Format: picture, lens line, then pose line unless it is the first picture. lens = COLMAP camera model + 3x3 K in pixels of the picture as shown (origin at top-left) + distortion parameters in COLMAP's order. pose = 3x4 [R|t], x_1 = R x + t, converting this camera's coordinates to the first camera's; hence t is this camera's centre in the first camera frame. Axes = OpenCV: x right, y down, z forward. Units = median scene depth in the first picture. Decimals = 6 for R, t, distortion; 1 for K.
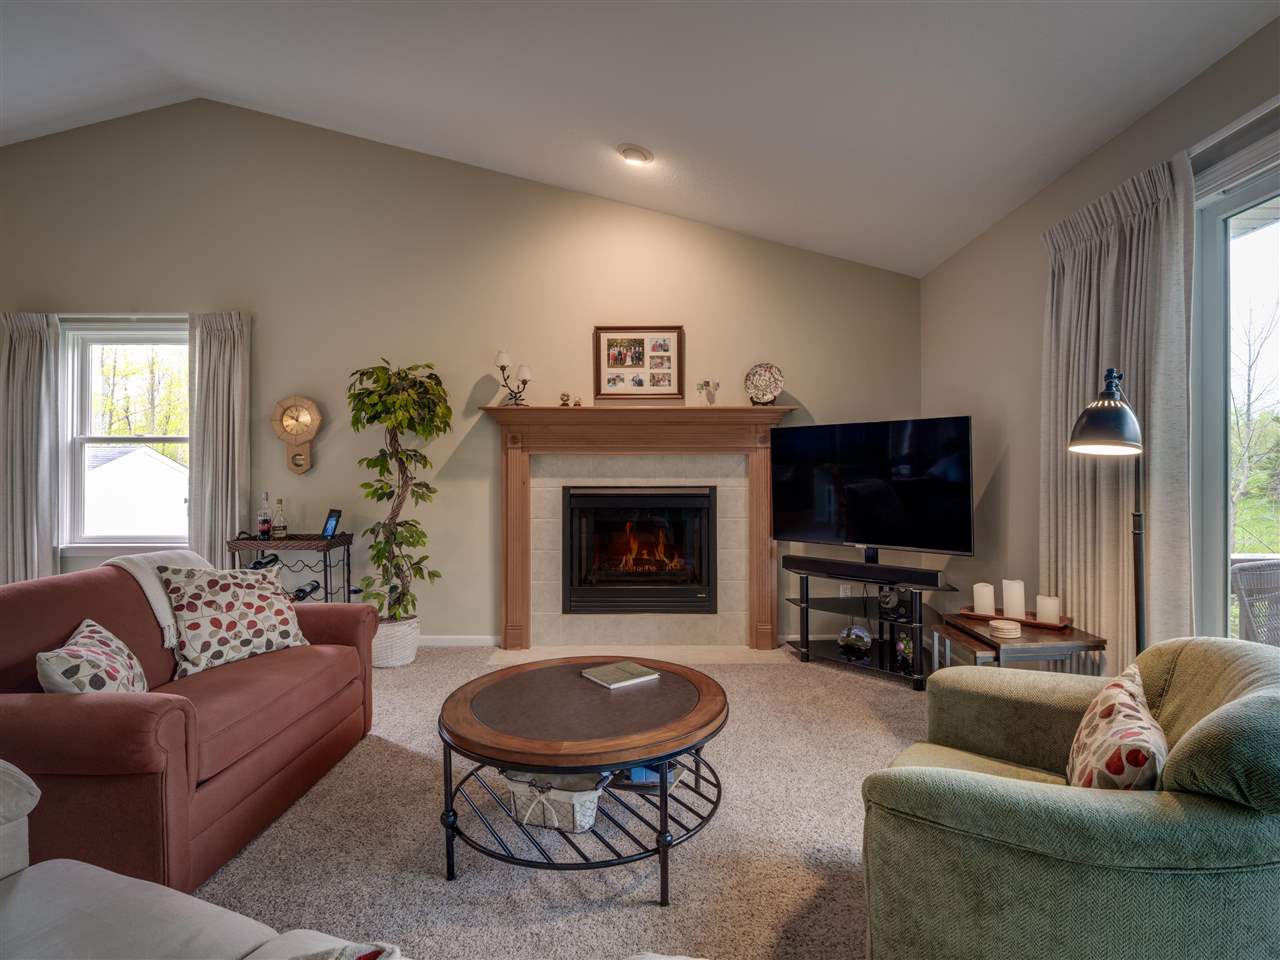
lens RADIAL K [[645.7, 0, 666.1], [0, 645.7, 476.0], [0, 0, 1]] dist [-0.003619, -0.000260]
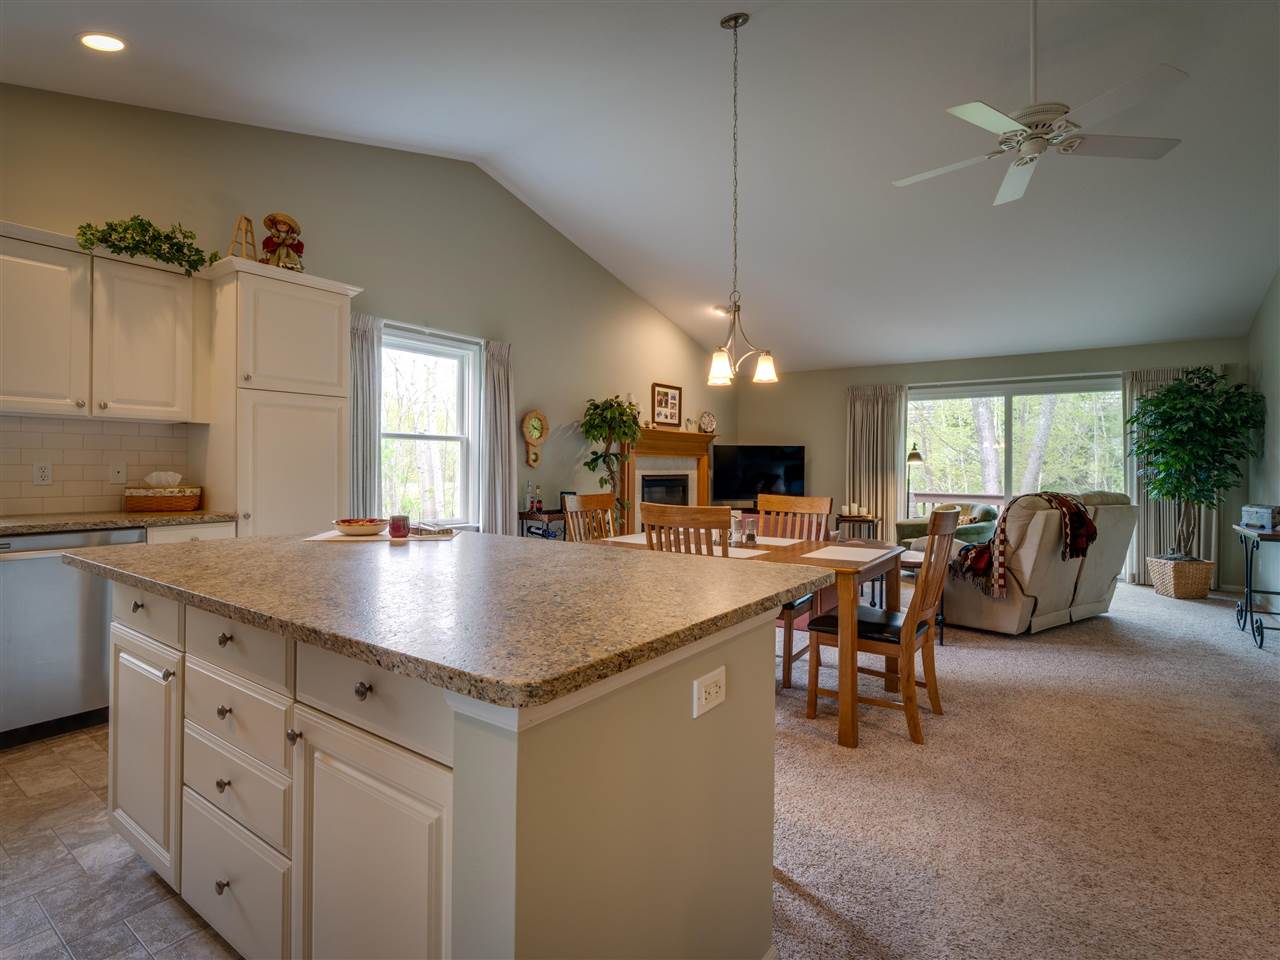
lens RADIAL K [[650.6, 0, 642.8], [0, 650.6, 468.3], [0, 0, 1]] dist [-0.000209, 0.001259]
pose [[0.584129, 0.002336, 0.811658, -1.542163], [-0.001335, 0.999997, -0.001917, 0.001412], [-0.811660, 0.000036, 0.584130, 0.003936]]
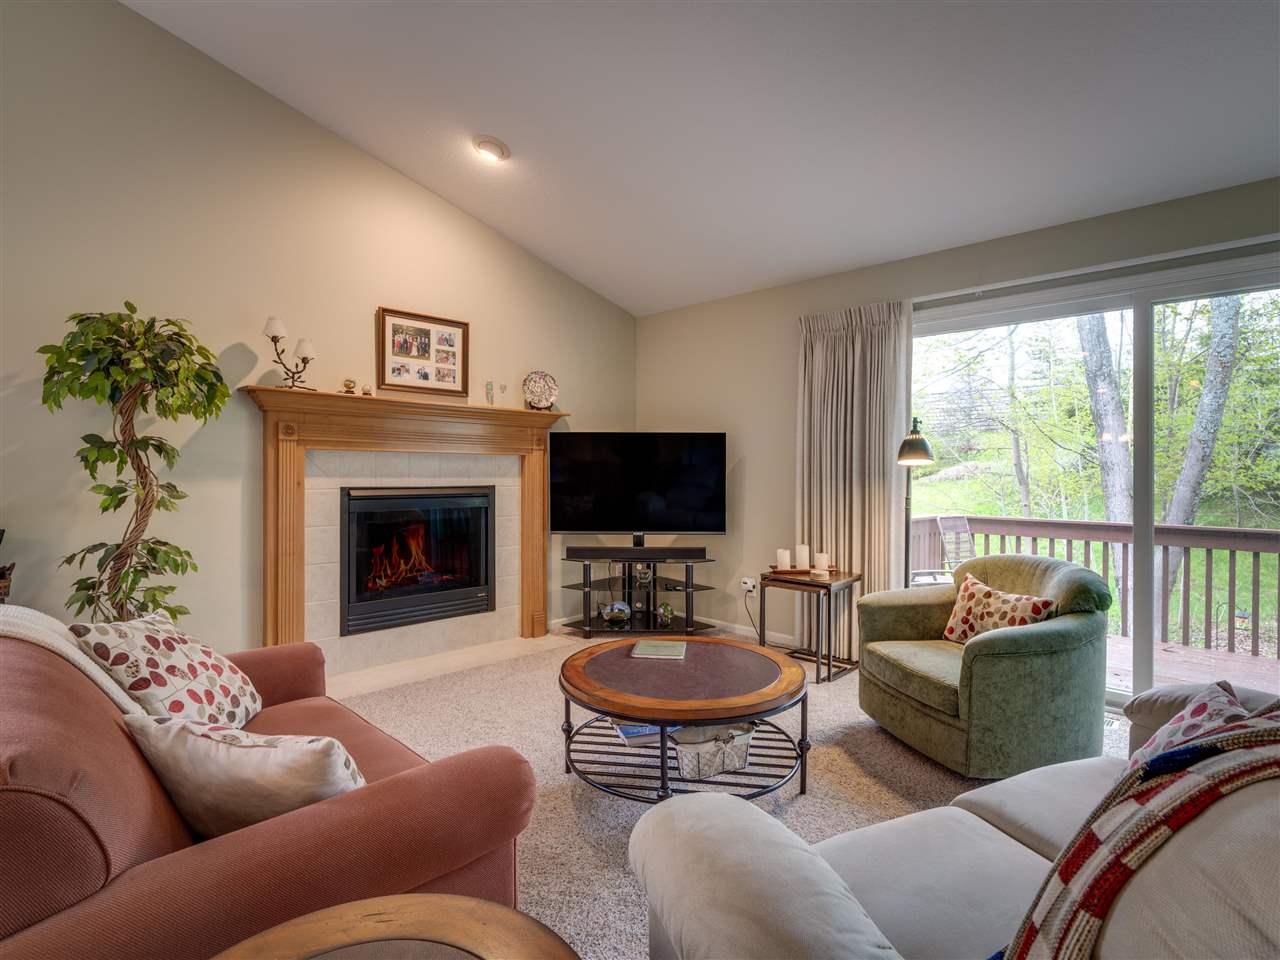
lens RADIAL K [[645.3, 0, 642.3], [0, 645.3, 477.4], [0, 0, 1]] dist [-0.002569, 0.000658]
pose [[0.701574, 0.000311, 0.712596, -0.488327], [-0.002213, 0.999996, 0.001743, 0.000359], [-0.712593, -0.002800, 0.701572, 0.119084]]
